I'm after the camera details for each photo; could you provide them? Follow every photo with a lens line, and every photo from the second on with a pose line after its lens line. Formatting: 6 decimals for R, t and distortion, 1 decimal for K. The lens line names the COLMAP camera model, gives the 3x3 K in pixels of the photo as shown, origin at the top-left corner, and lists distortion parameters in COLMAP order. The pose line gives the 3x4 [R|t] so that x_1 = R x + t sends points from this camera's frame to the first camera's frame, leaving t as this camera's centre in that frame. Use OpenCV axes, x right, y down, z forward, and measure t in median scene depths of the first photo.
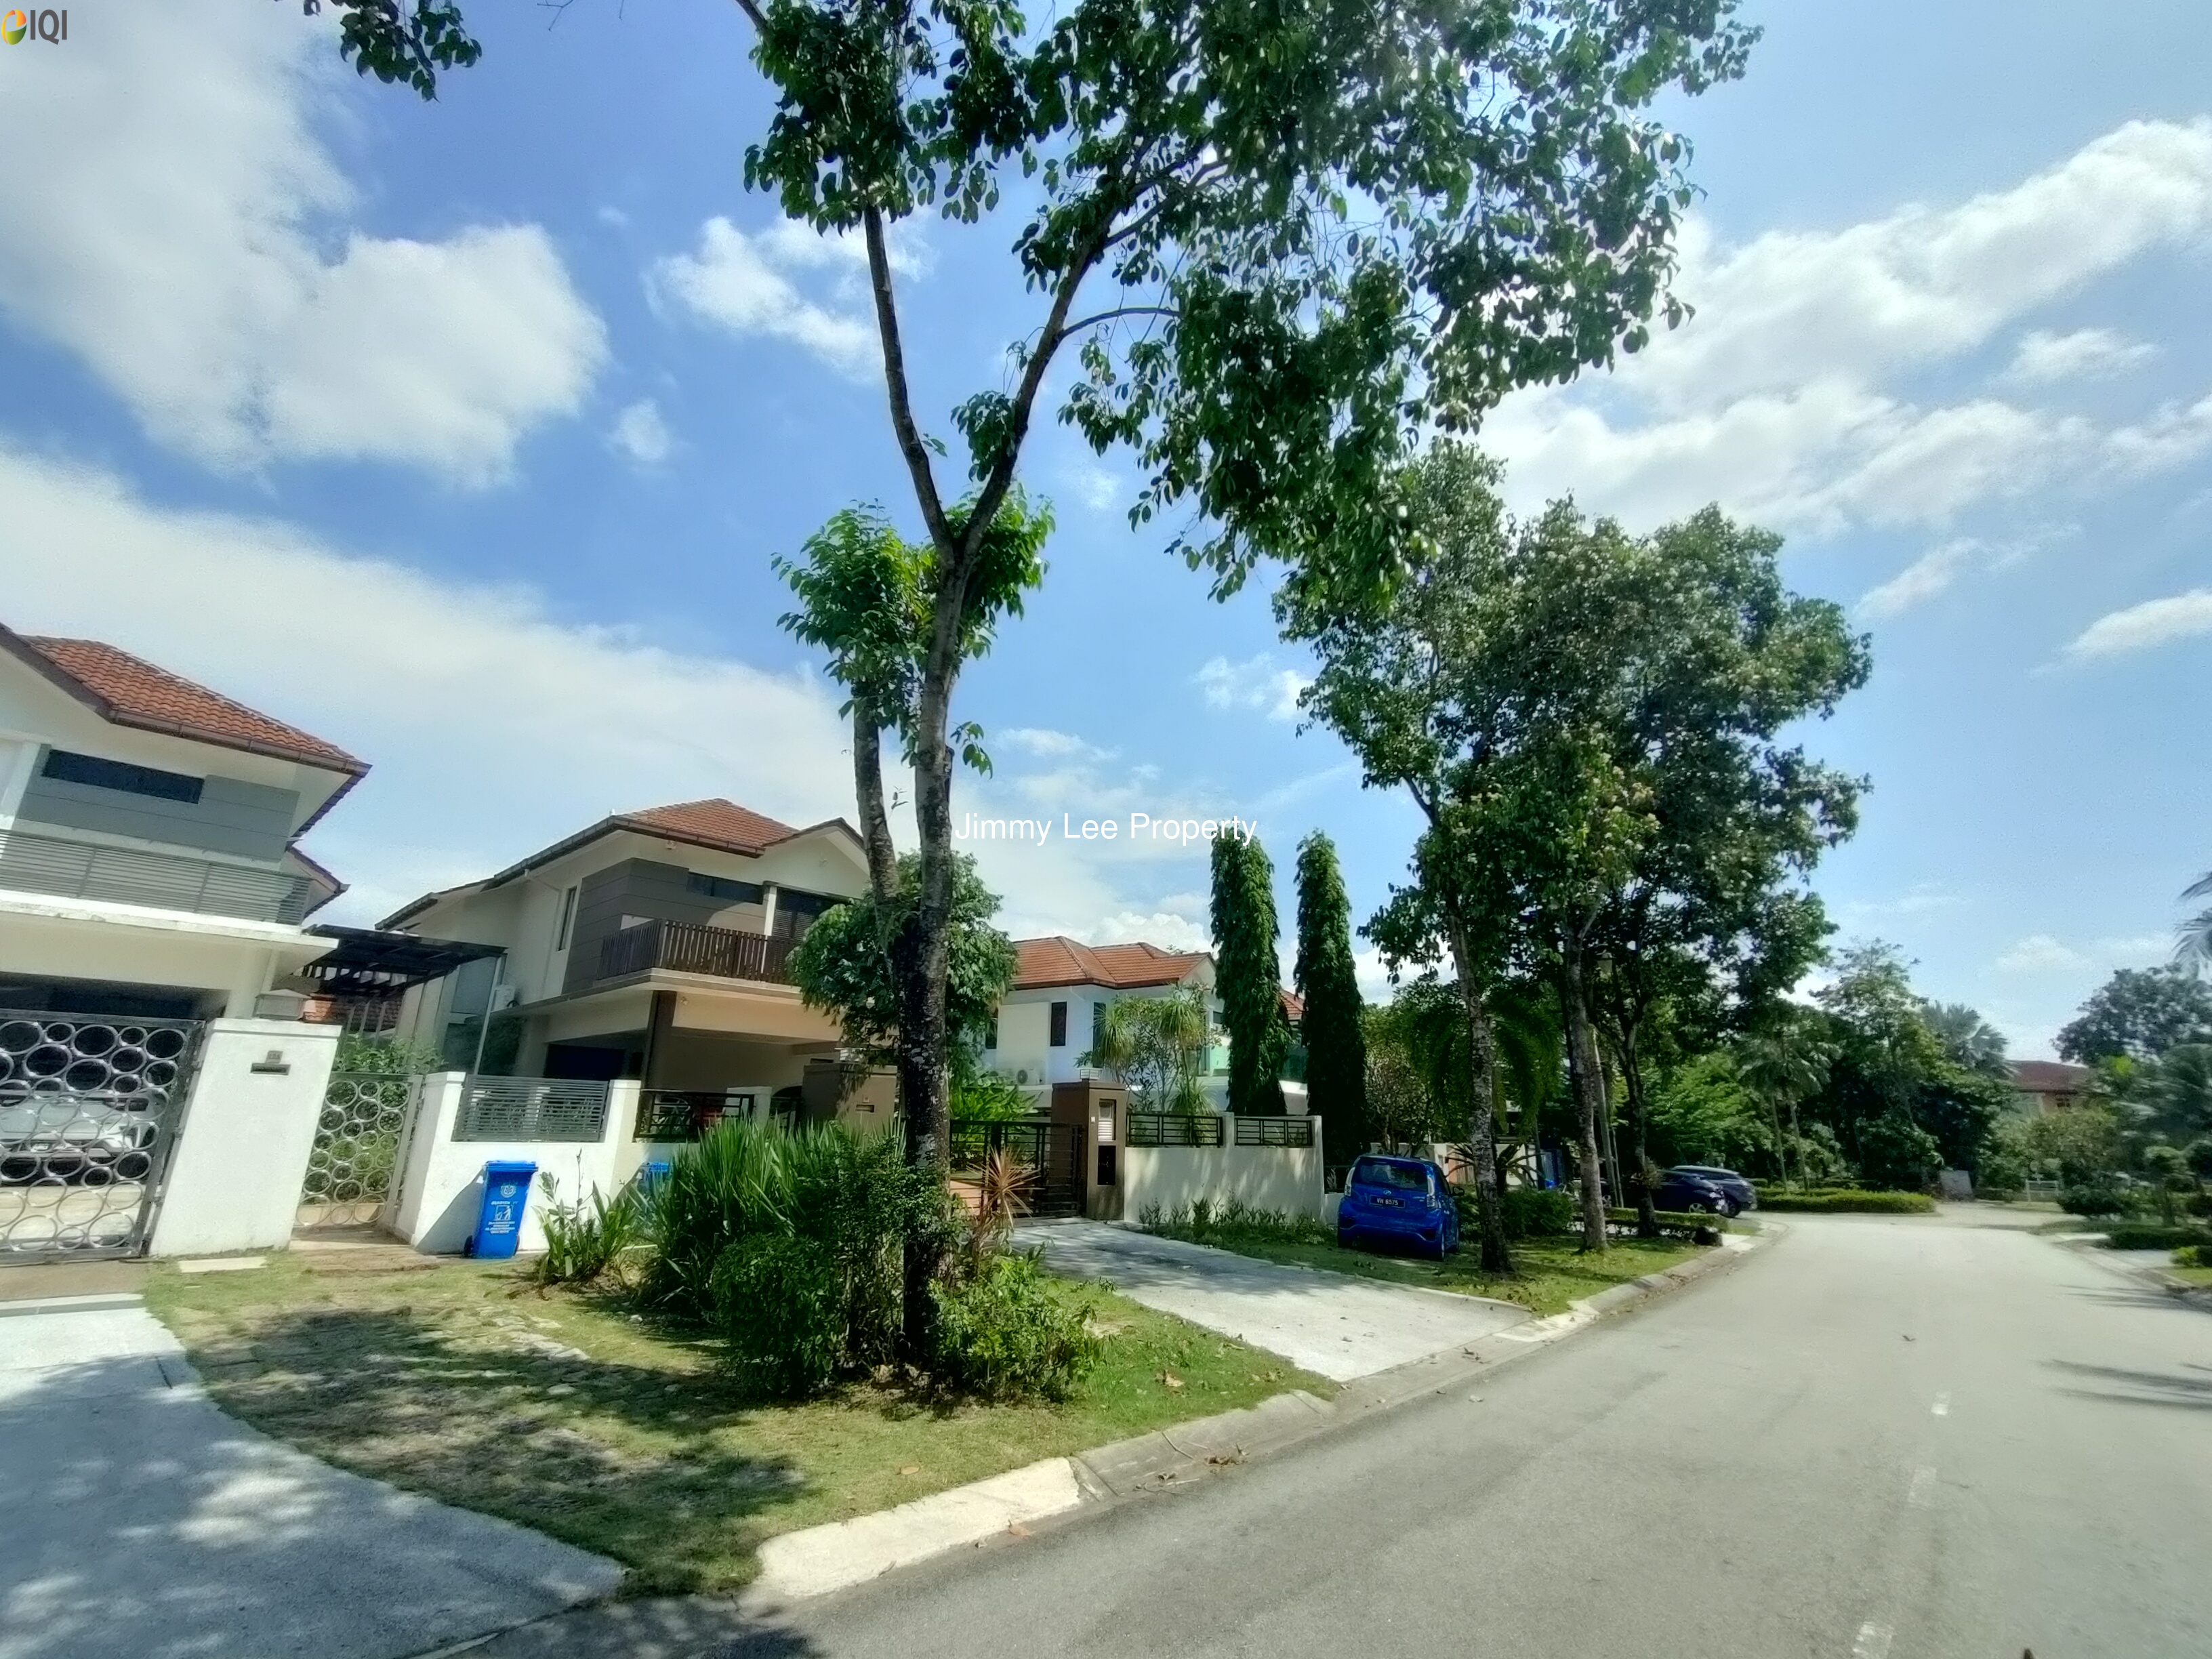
lens RADIAL K [[1014.0, 0, 1106.4], [0, 1014.0, 827.1], [0, 0, 1]] dist [-0.003383, -0.000273]
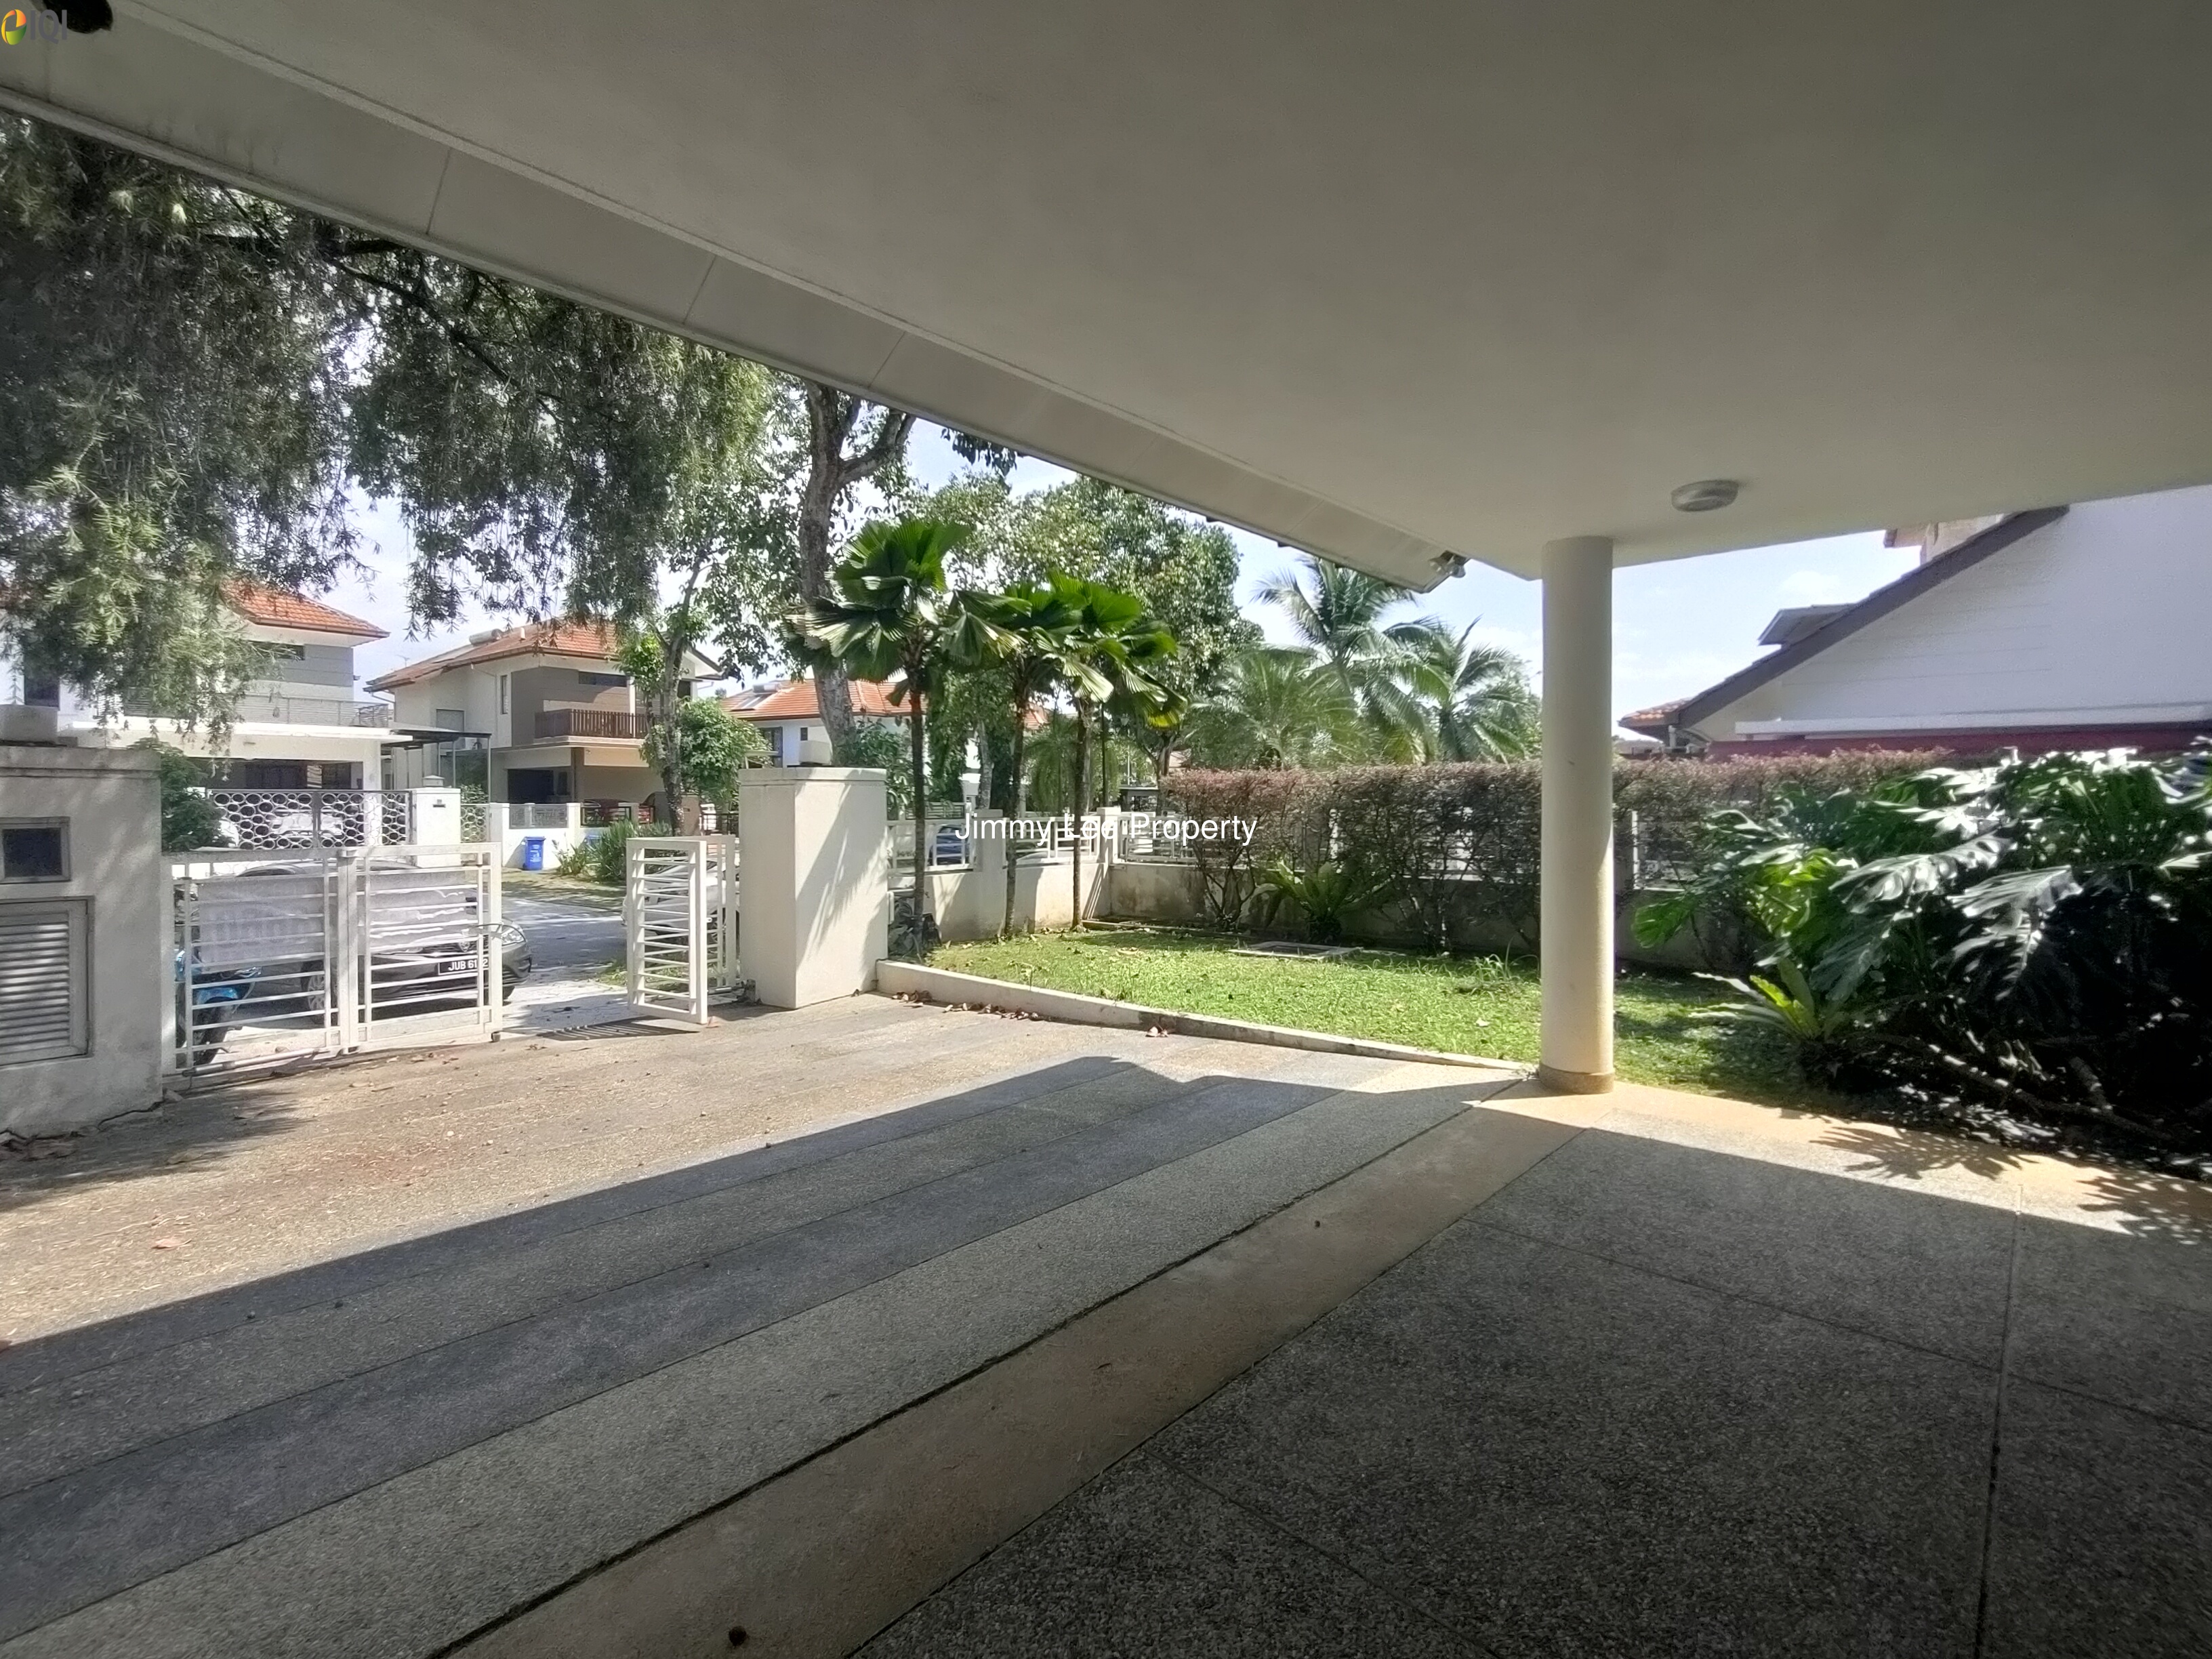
lens RADIAL K [[1014.0, 0, 1106.6], [0, 1014.0, 823.6], [0, 0, 1]] dist [-0.003383, -0.000273]
pose [[0.995453, -0.014893, 0.094078, 0.570316], [-0.014906, 0.951171, 0.308303, -0.475595], [-0.094076, -0.308304, 0.946625, -1.443814]]
